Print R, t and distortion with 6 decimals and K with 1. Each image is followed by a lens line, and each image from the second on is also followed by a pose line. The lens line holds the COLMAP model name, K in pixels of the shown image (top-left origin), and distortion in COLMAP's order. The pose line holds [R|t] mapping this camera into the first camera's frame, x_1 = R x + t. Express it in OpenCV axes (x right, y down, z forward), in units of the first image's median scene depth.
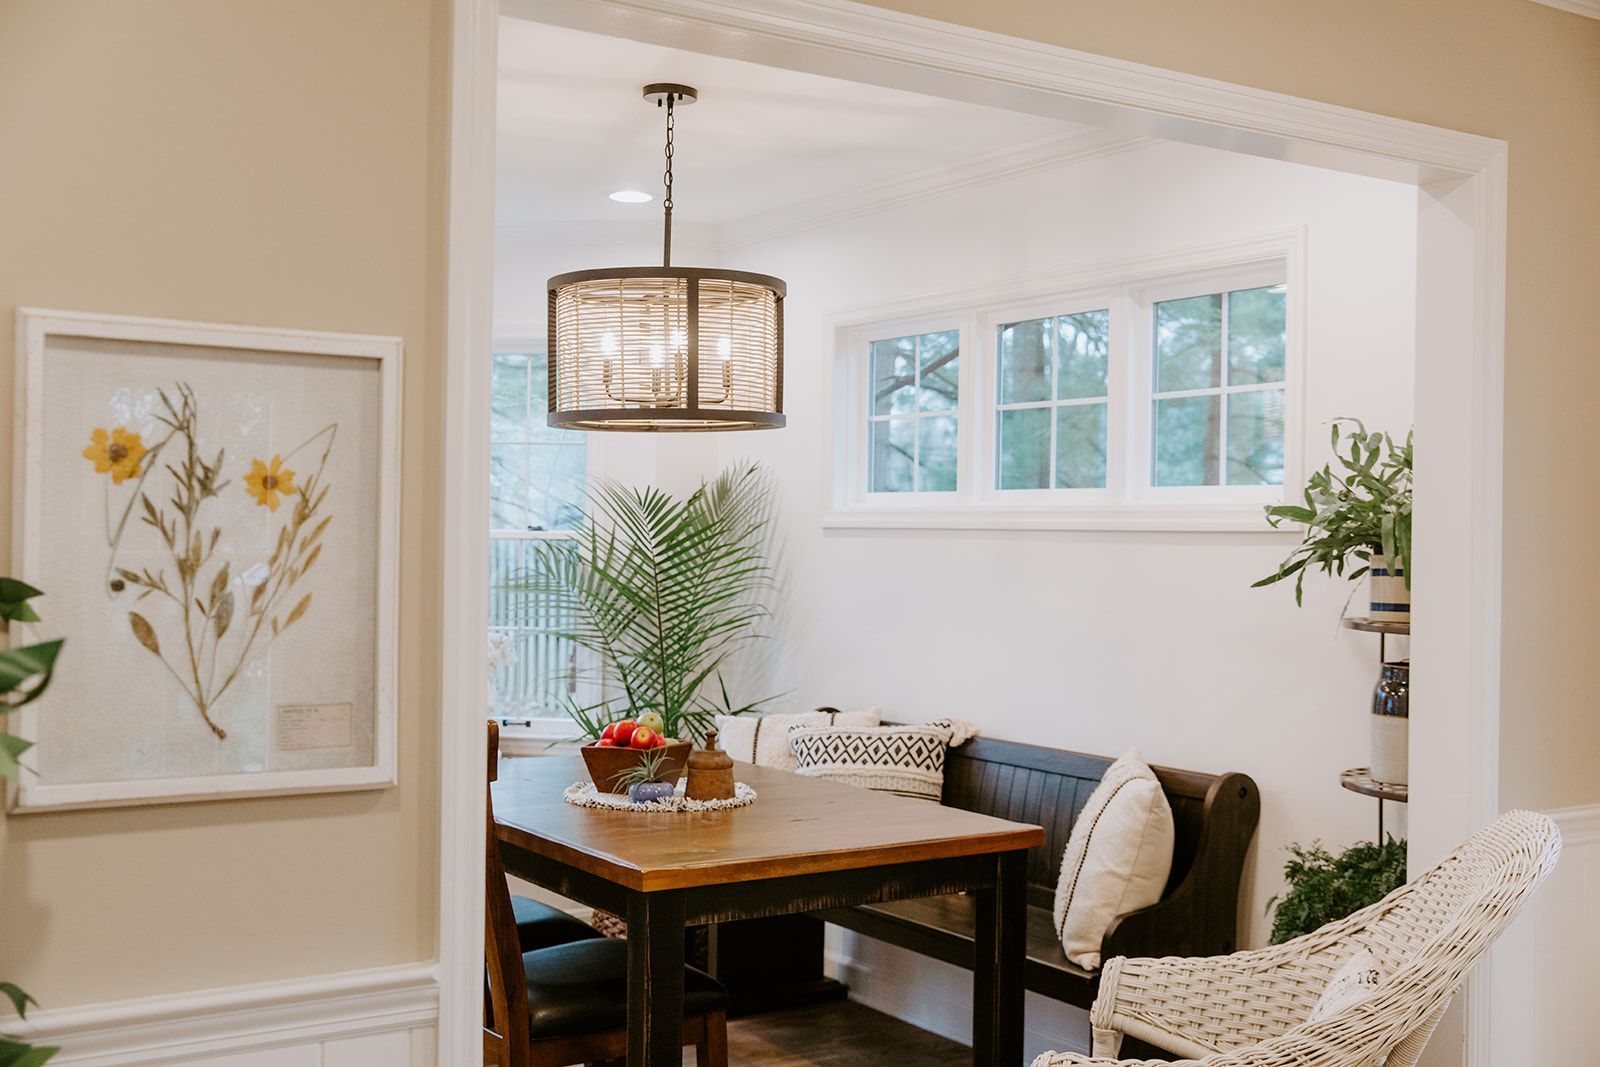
lens RADIAL K [[1704.5, 0, 798.1], [0, 1704.5, 532.8], [0, 0, 1]] dist [-0.001522, 0.000000]
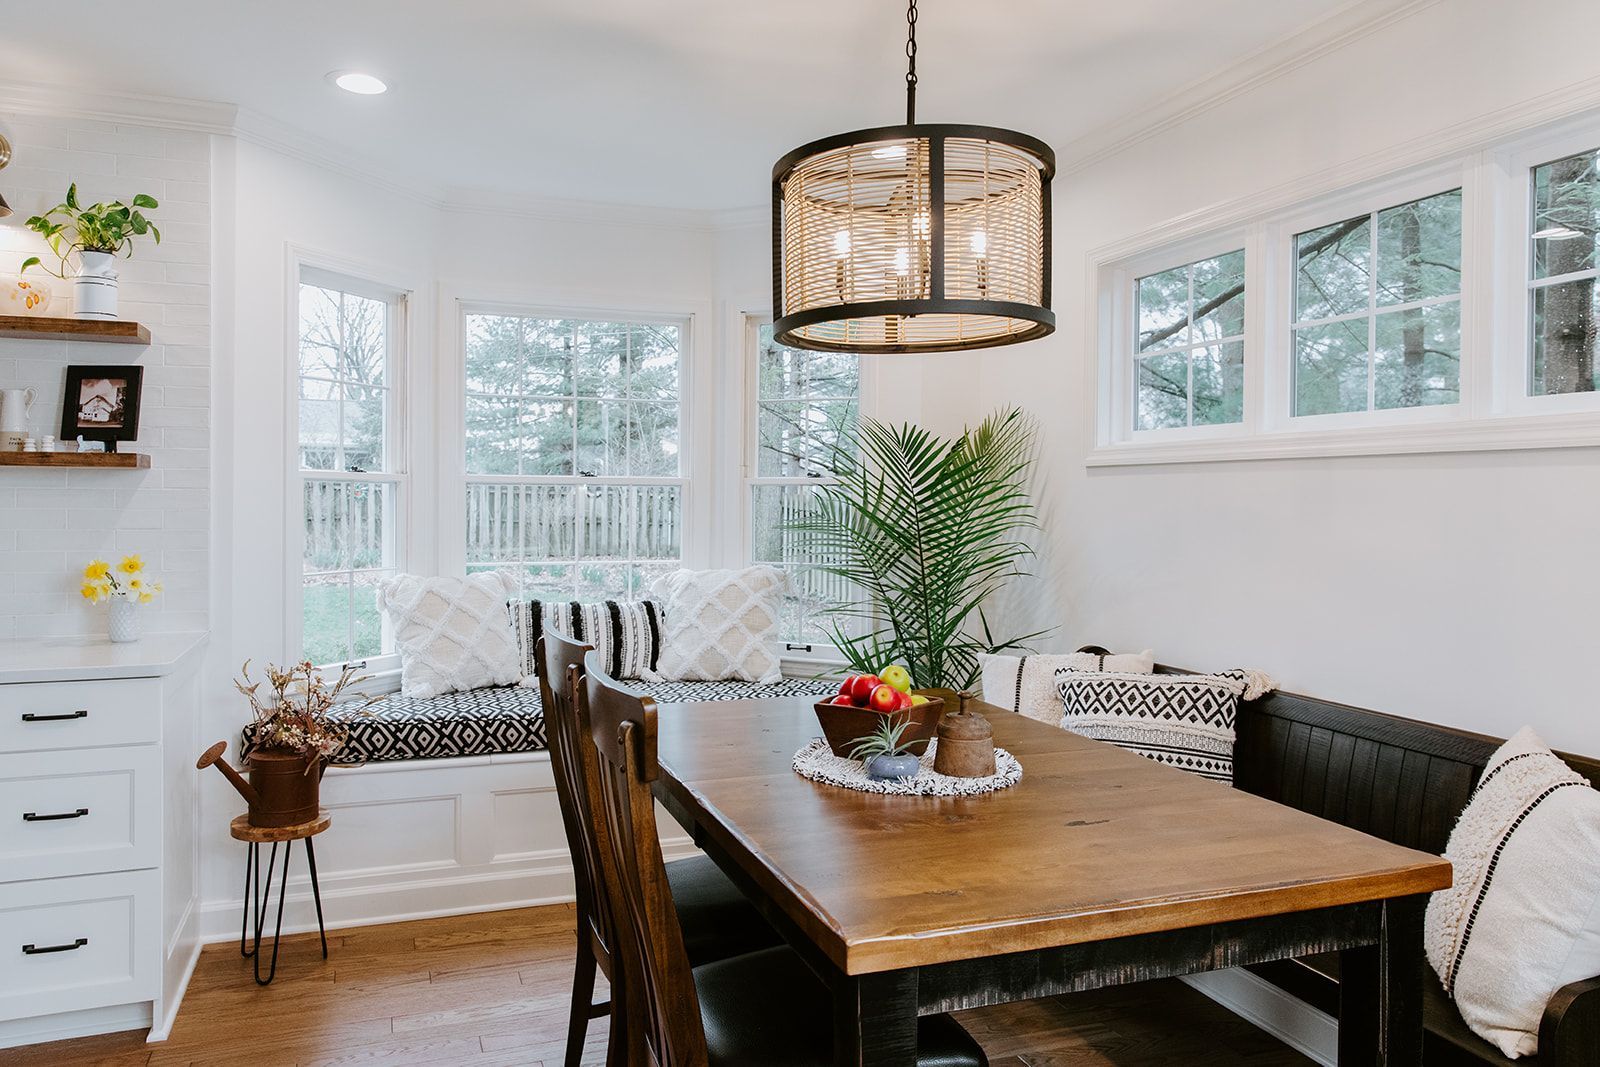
lens RADIAL K [[1033.5, 0, 743.9], [0, 1033.5, 526.5], [0, 0, 1]] dist [-0.003561, -0.006242]
pose [[0.960970, -0.005977, -0.276589, -0.011768], [0.012090, 0.999719, 0.020402, 0.018748], [0.276389, -0.022950, 0.960772, 0.385153]]
